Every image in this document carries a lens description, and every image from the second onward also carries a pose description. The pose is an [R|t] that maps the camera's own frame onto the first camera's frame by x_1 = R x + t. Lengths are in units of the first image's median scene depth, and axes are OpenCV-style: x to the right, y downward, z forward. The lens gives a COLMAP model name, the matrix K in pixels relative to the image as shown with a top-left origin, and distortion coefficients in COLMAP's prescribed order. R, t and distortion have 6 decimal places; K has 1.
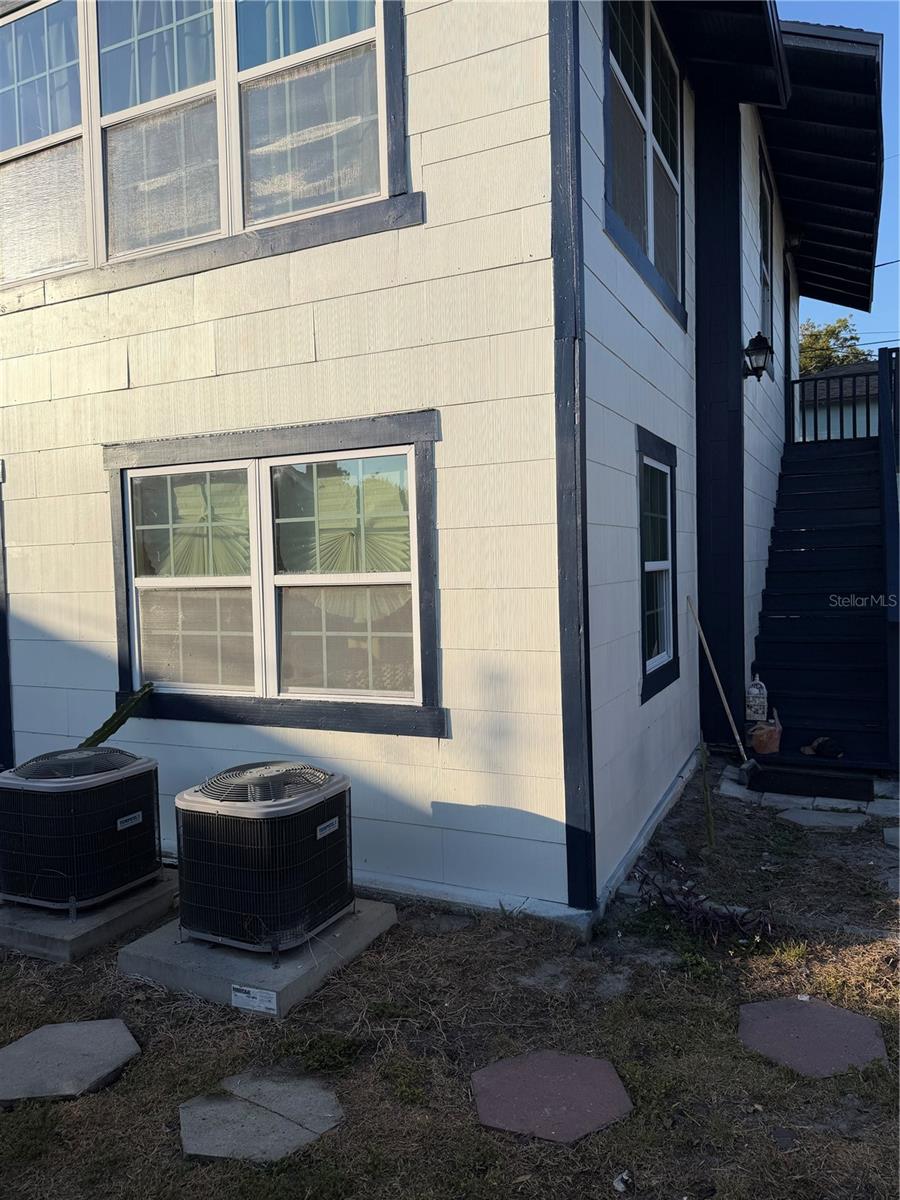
lens RADIAL K [[840.3, 0, 453.5], [0, 840.3, 584.9], [0, 0, 1]] dist [0.102618, -0.152181]
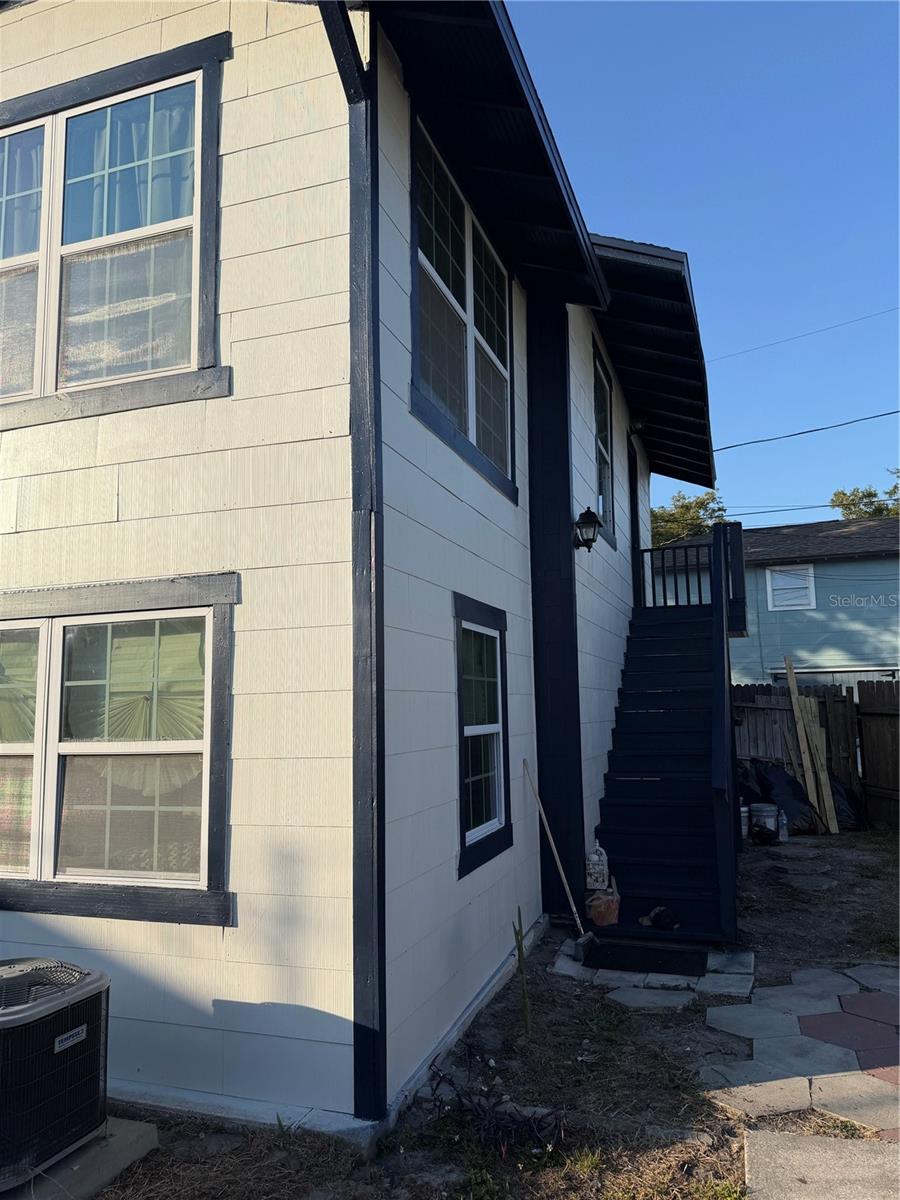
lens RADIAL K [[843.6, 0, 450.0], [0, 843.6, 600.0], [0, 0, 1]] dist [0.048770, -0.062155]
pose [[0.993695, 0.021798, 0.109975, 0.110568], [-0.003951, 0.987116, -0.159957, -0.018778], [-0.112045, 0.158514, 0.980979, 0.011827]]
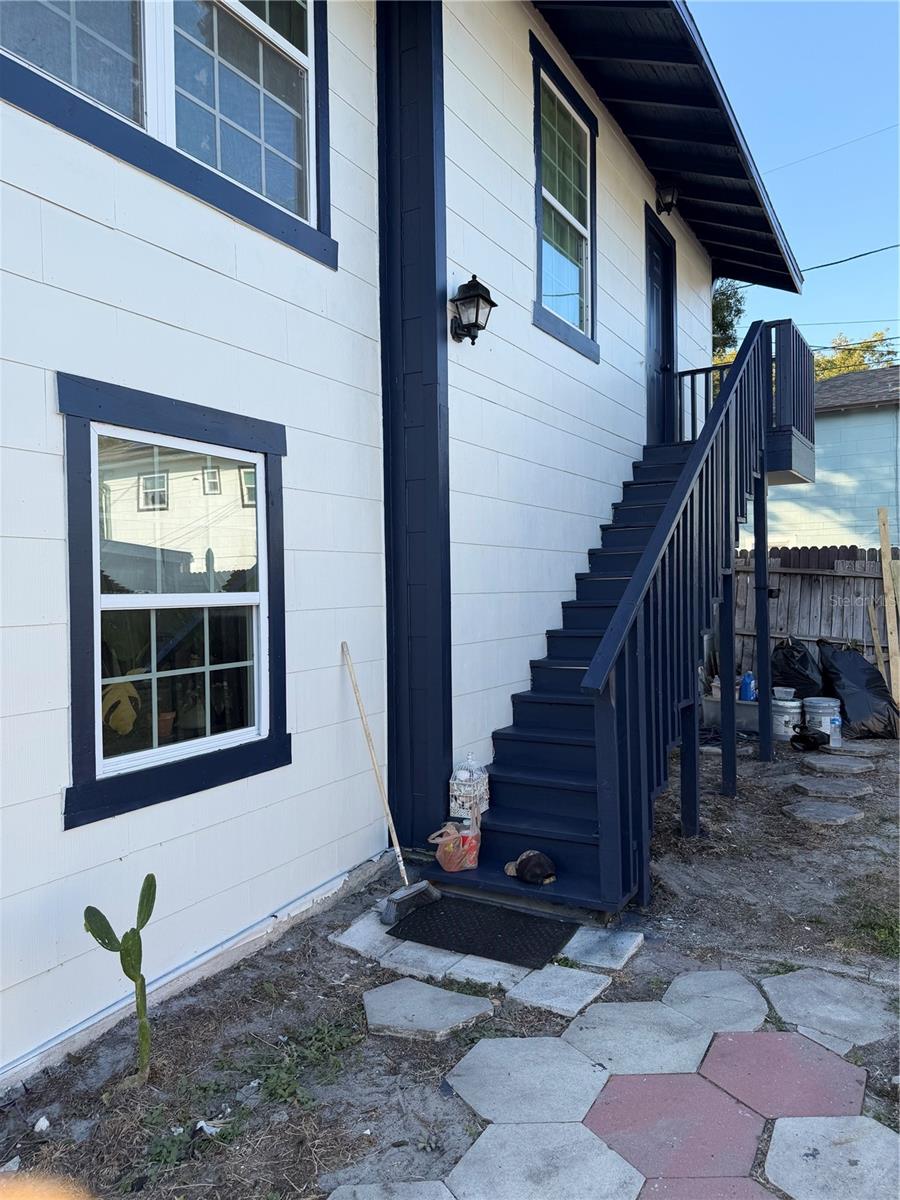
lens RADIAL K [[840.3, 0, 453.5], [0, 840.3, 584.9], [0, 0, 1]] dist [0.102618, -0.152181]
pose [[0.997623, 0.011204, -0.067996, 0.595004], [-0.013128, 0.999524, -0.027916, -0.022782], [0.067651, 0.028742, 0.997295, 0.438799]]
